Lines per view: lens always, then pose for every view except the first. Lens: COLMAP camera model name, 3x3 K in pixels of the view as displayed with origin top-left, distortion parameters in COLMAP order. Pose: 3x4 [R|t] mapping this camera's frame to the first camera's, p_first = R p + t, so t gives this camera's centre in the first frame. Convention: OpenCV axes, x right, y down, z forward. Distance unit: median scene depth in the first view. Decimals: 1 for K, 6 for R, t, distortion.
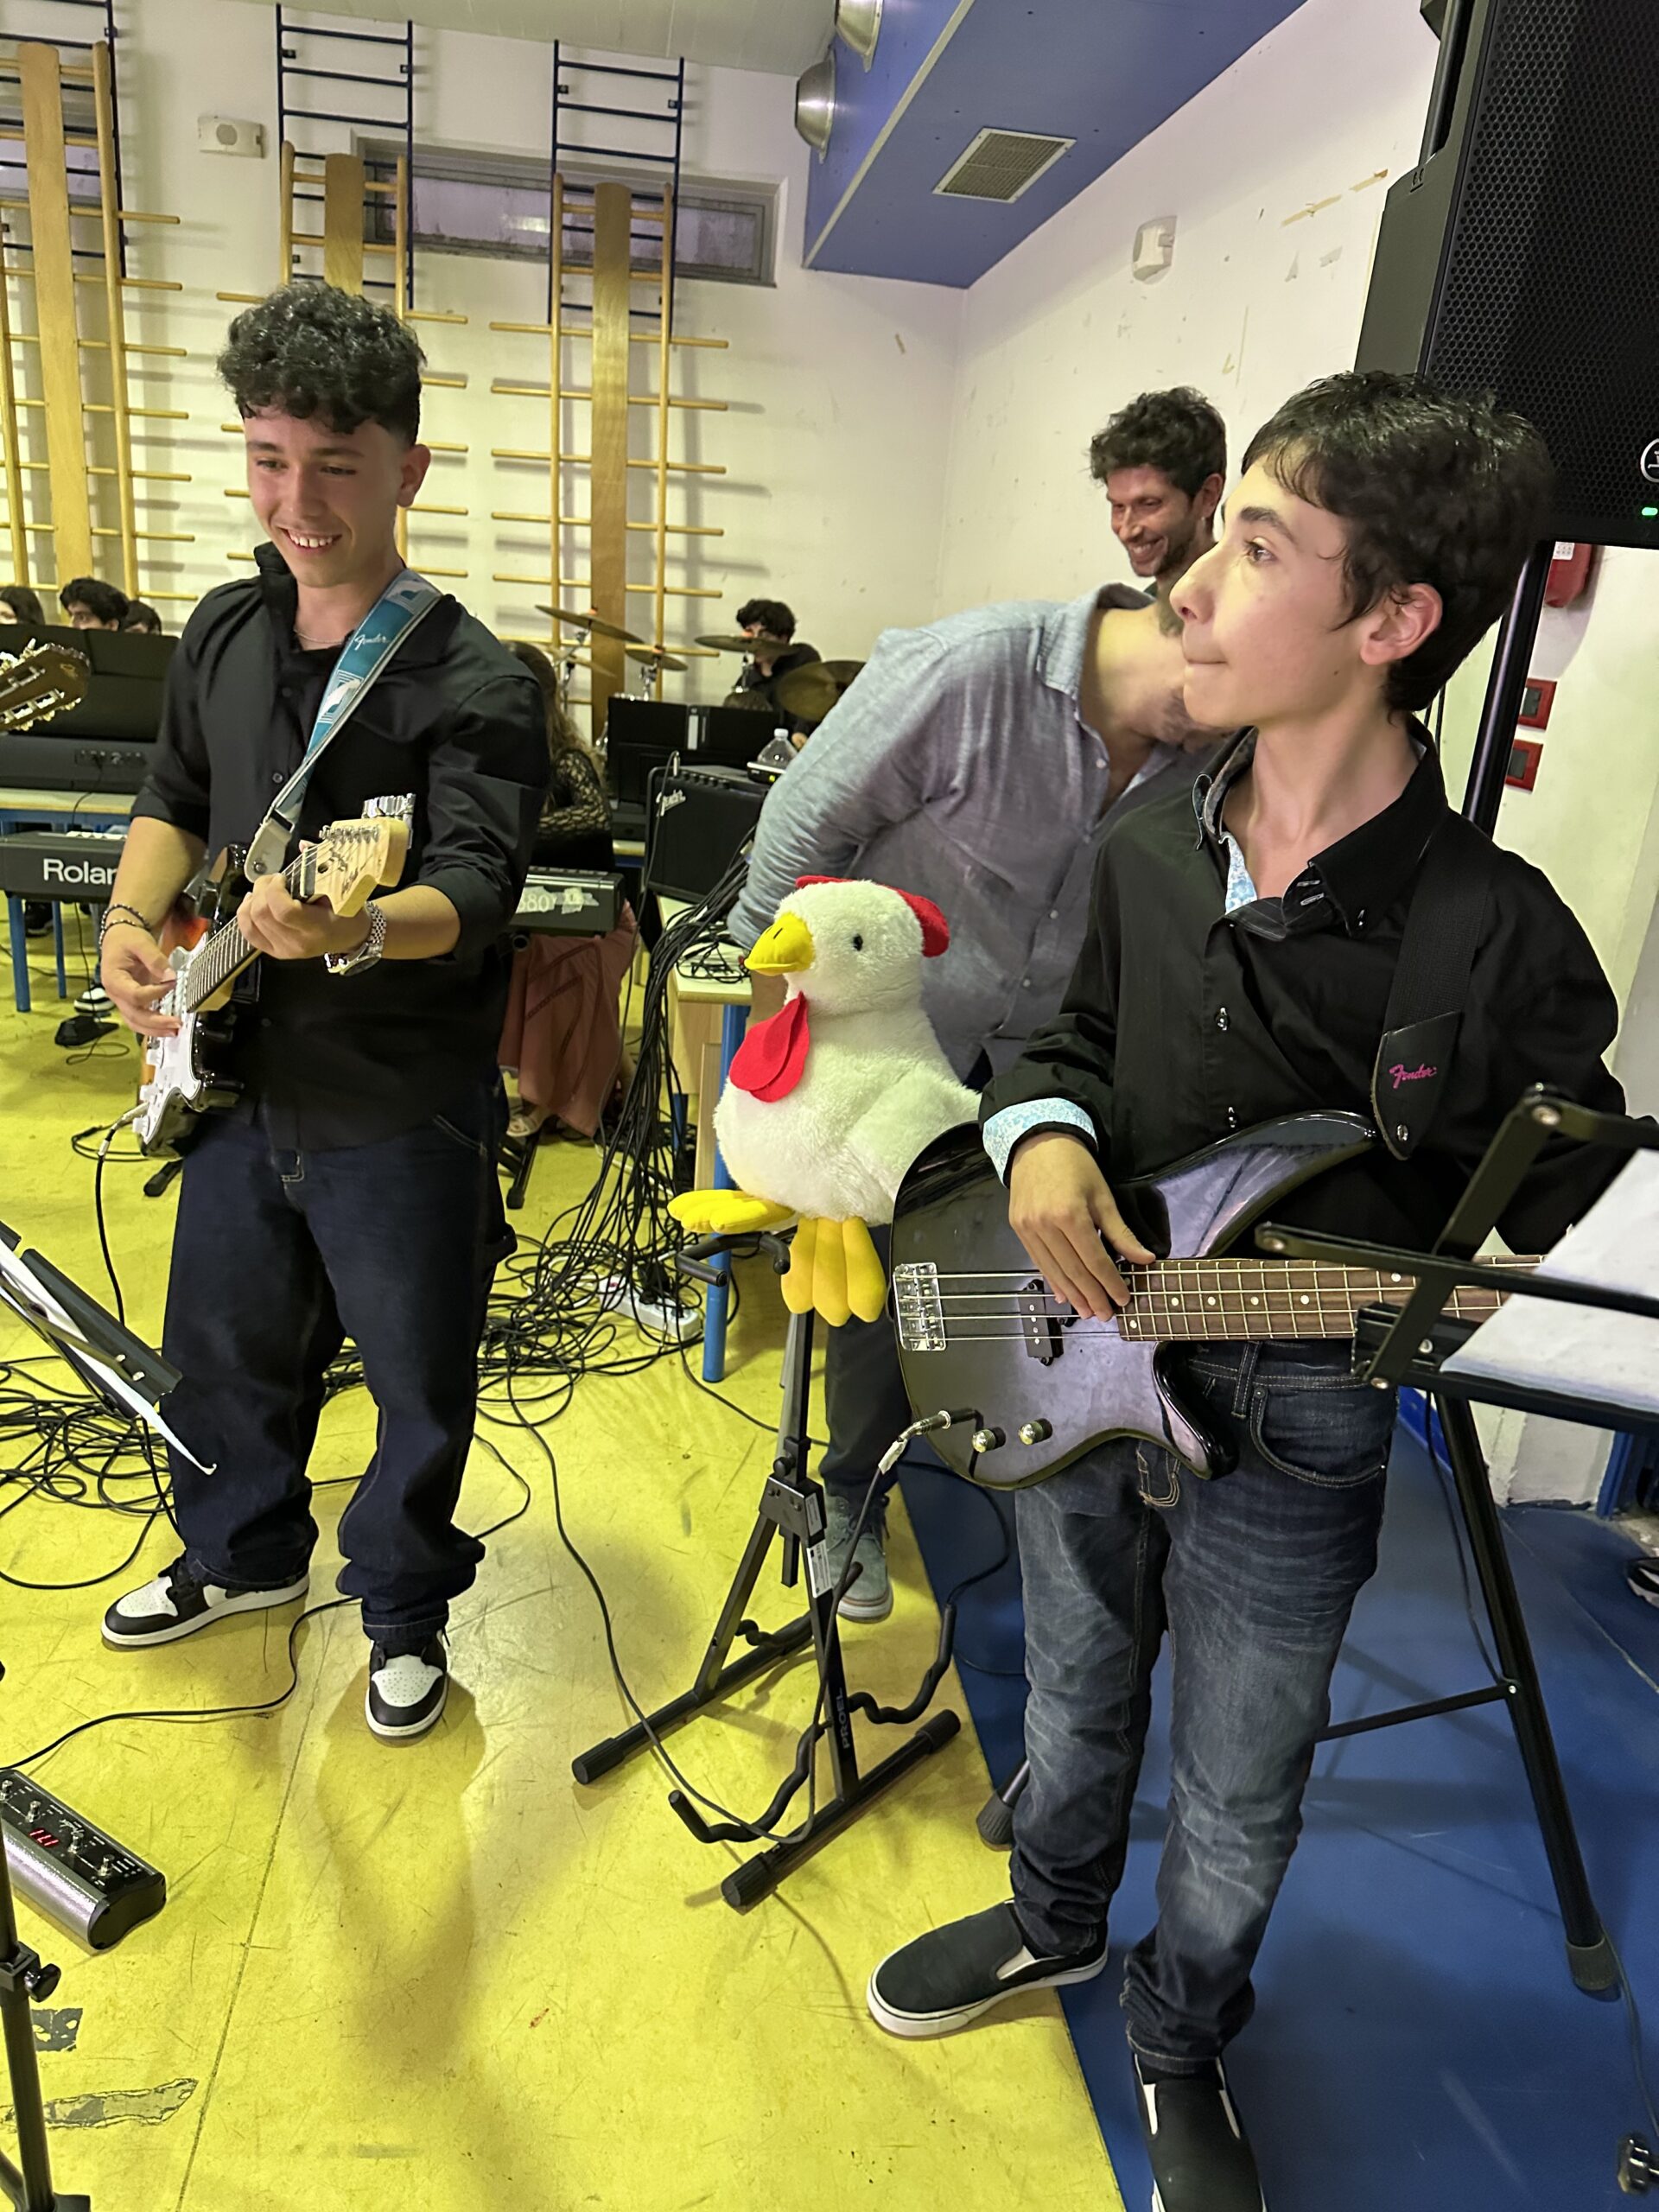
lens RADIAL K [[1574.6, 0, 834.7], [0, 1574.6, 1100.0], [0, 0, 1]] dist [0.038651, -0.037108]
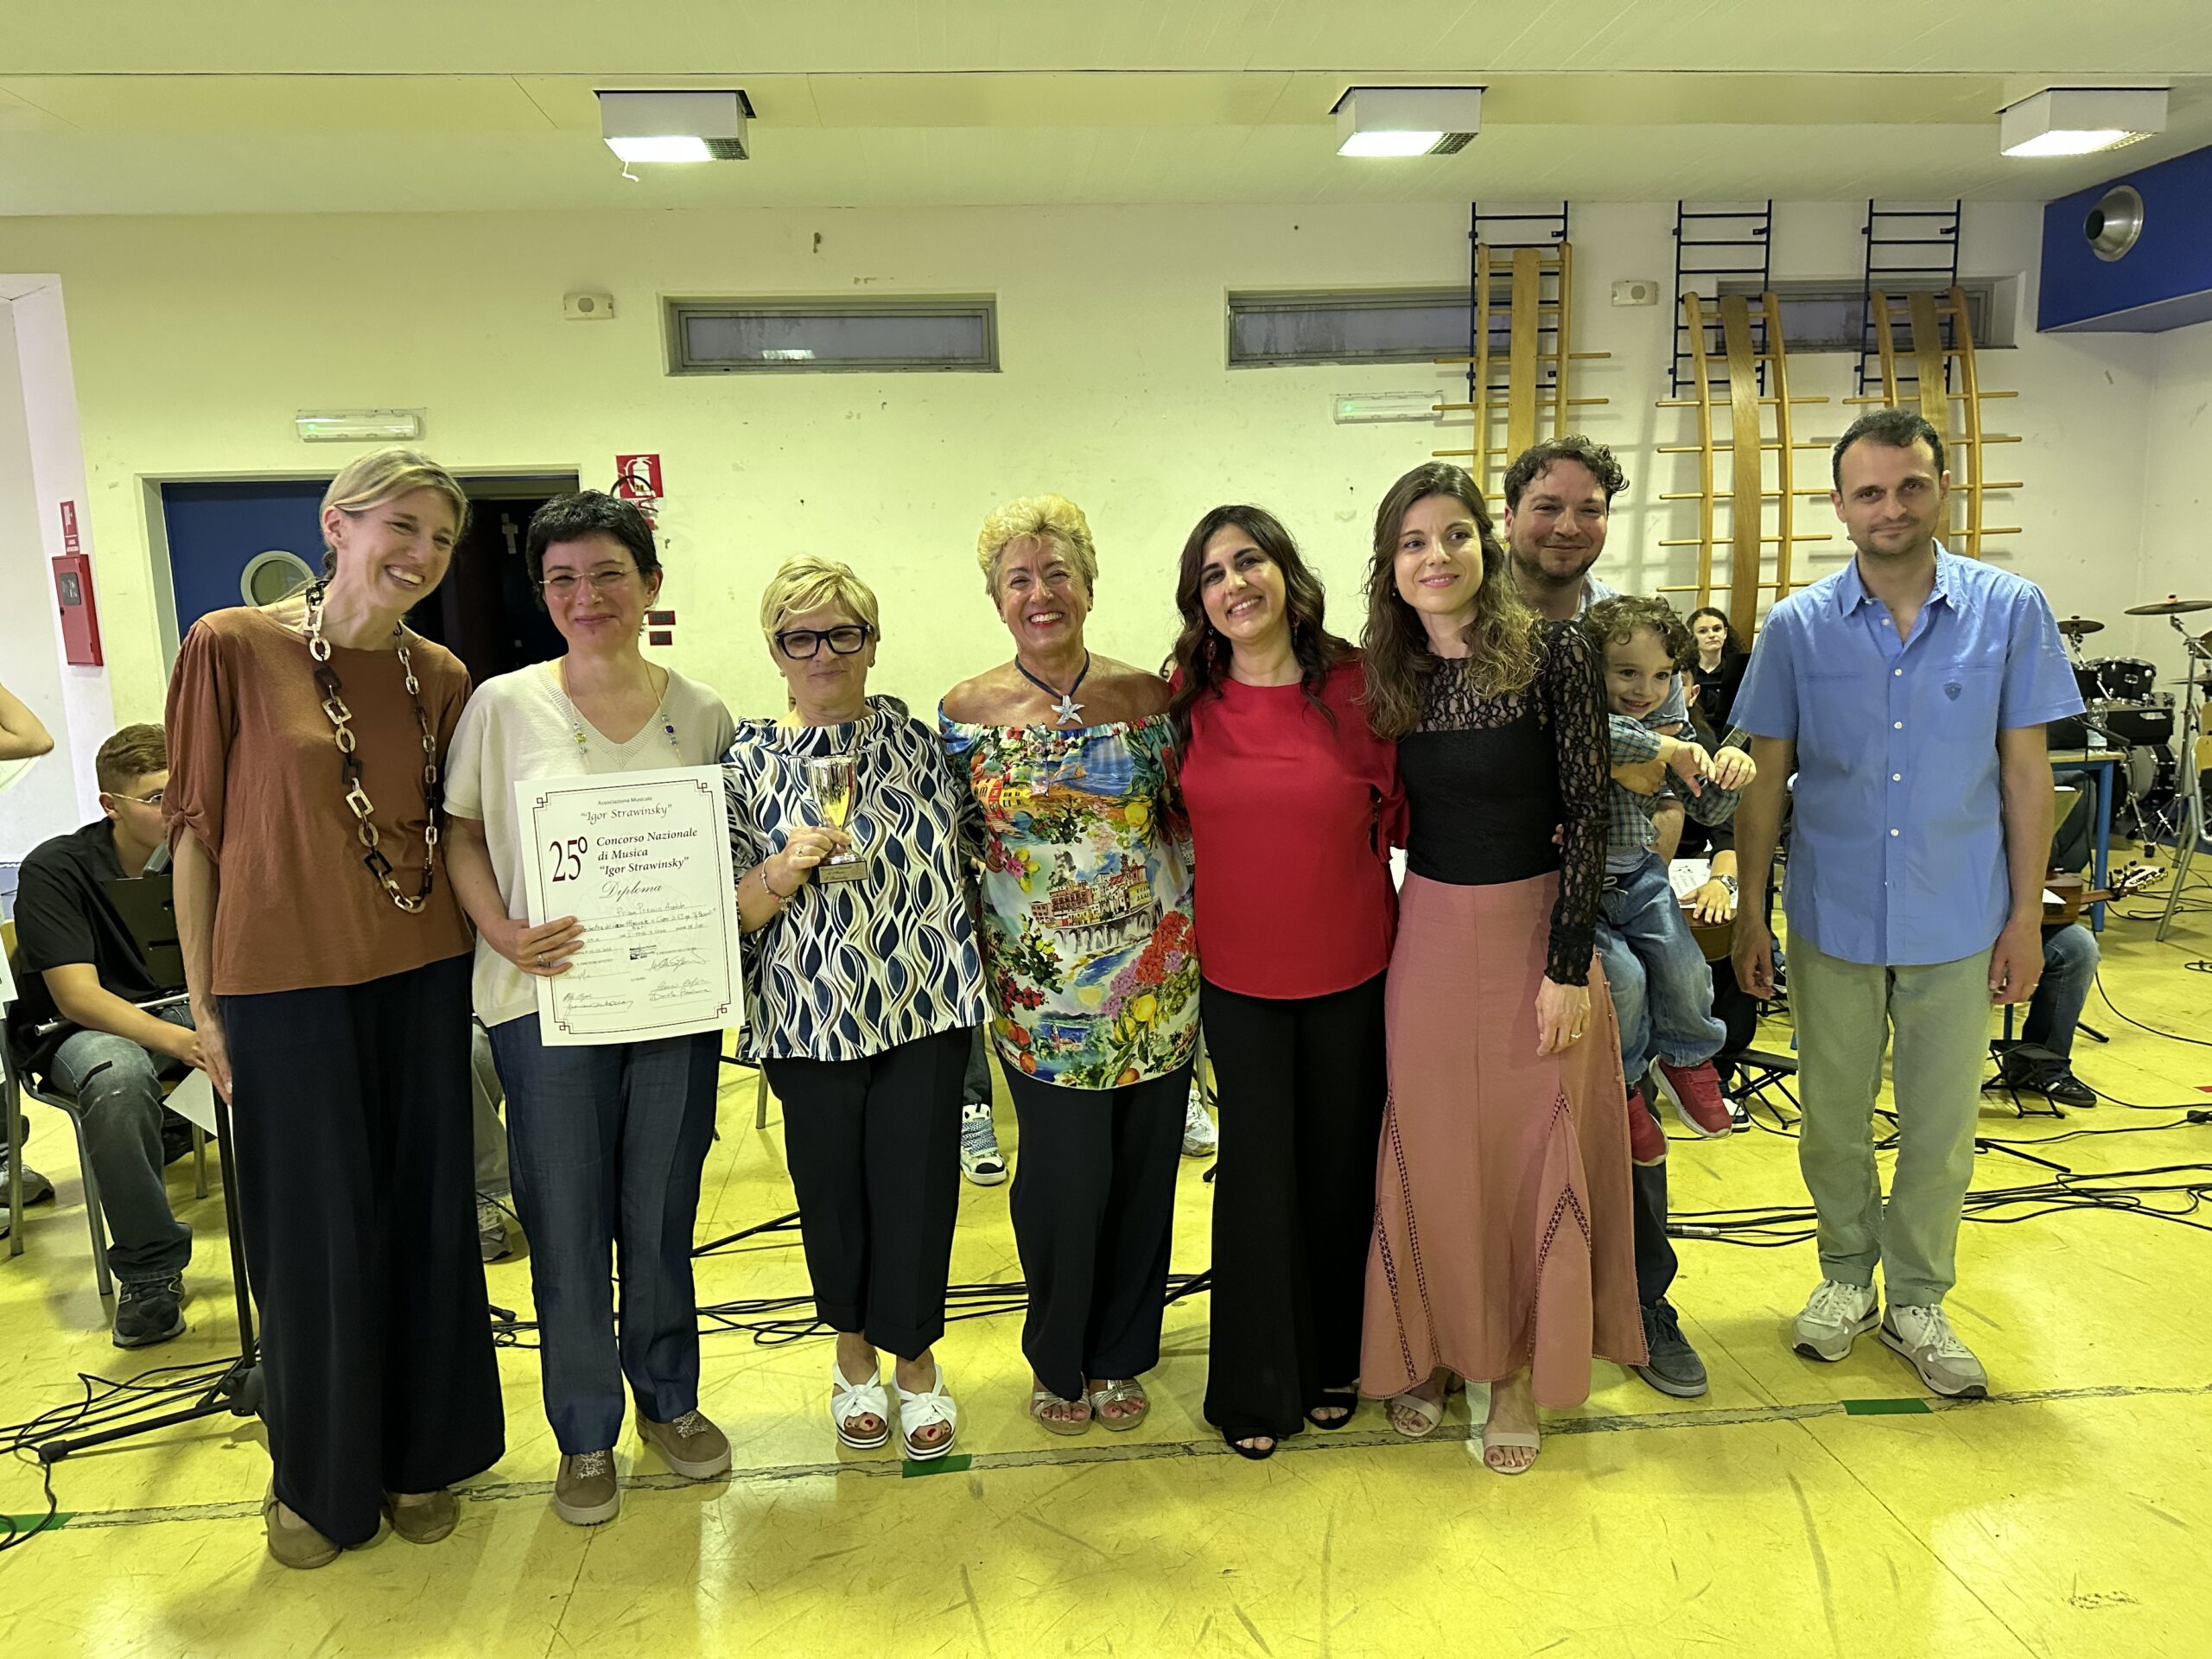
lens RADIAL K [[1574.6, 0, 1100.3], [0, 1574.6, 811.5], [0, 0, 1]] dist [0.038651, -0.037108]
pose [[0.992530, -0.080888, -0.091335, -0.728029], [0.063780, 0.982187, -0.176752, 0.039477], [0.104005, 0.169606, 0.980008, -0.294586]]
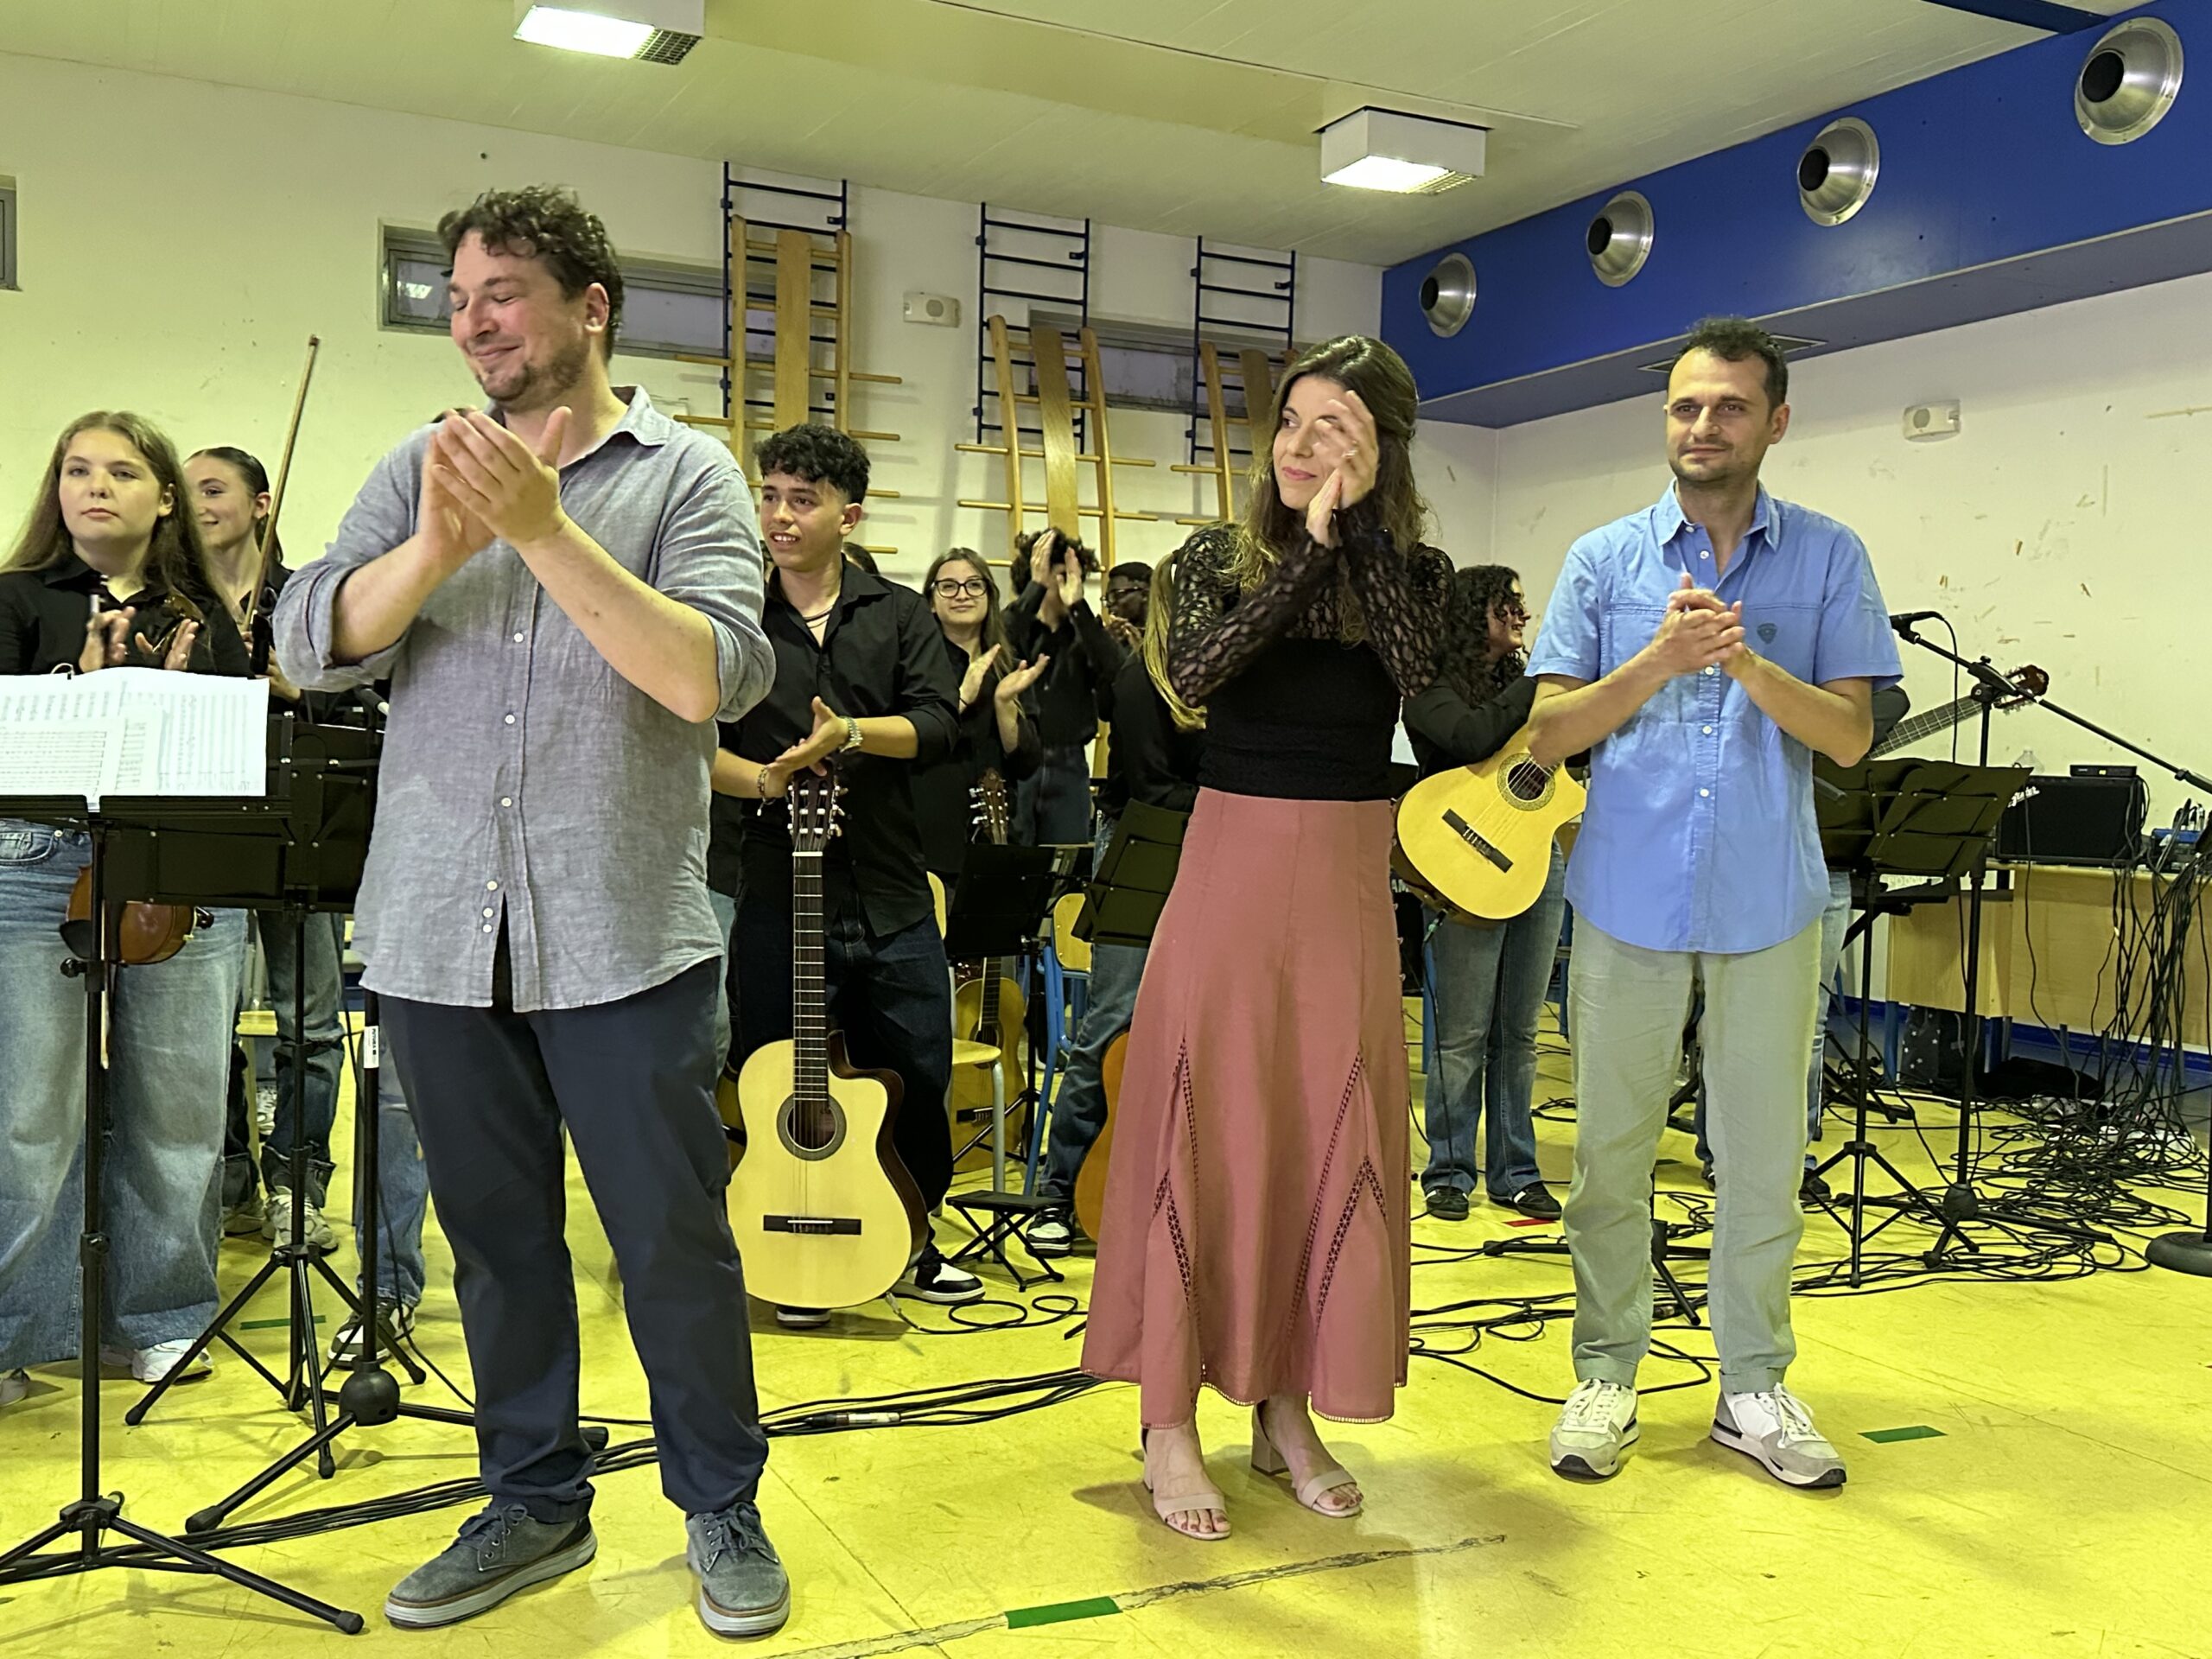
lens RADIAL K [[2057.6, 0, 1113.3], [0, 2057.6, 836.3], [0, 0, 1]] dist [0.036081, 0.000000]
pose [[0.956227, -0.057531, 0.286914, -0.668070], [0.128684, 0.963261, -0.235730, 0.084215], [-0.262812, 0.262333, 0.928500, -0.234778]]
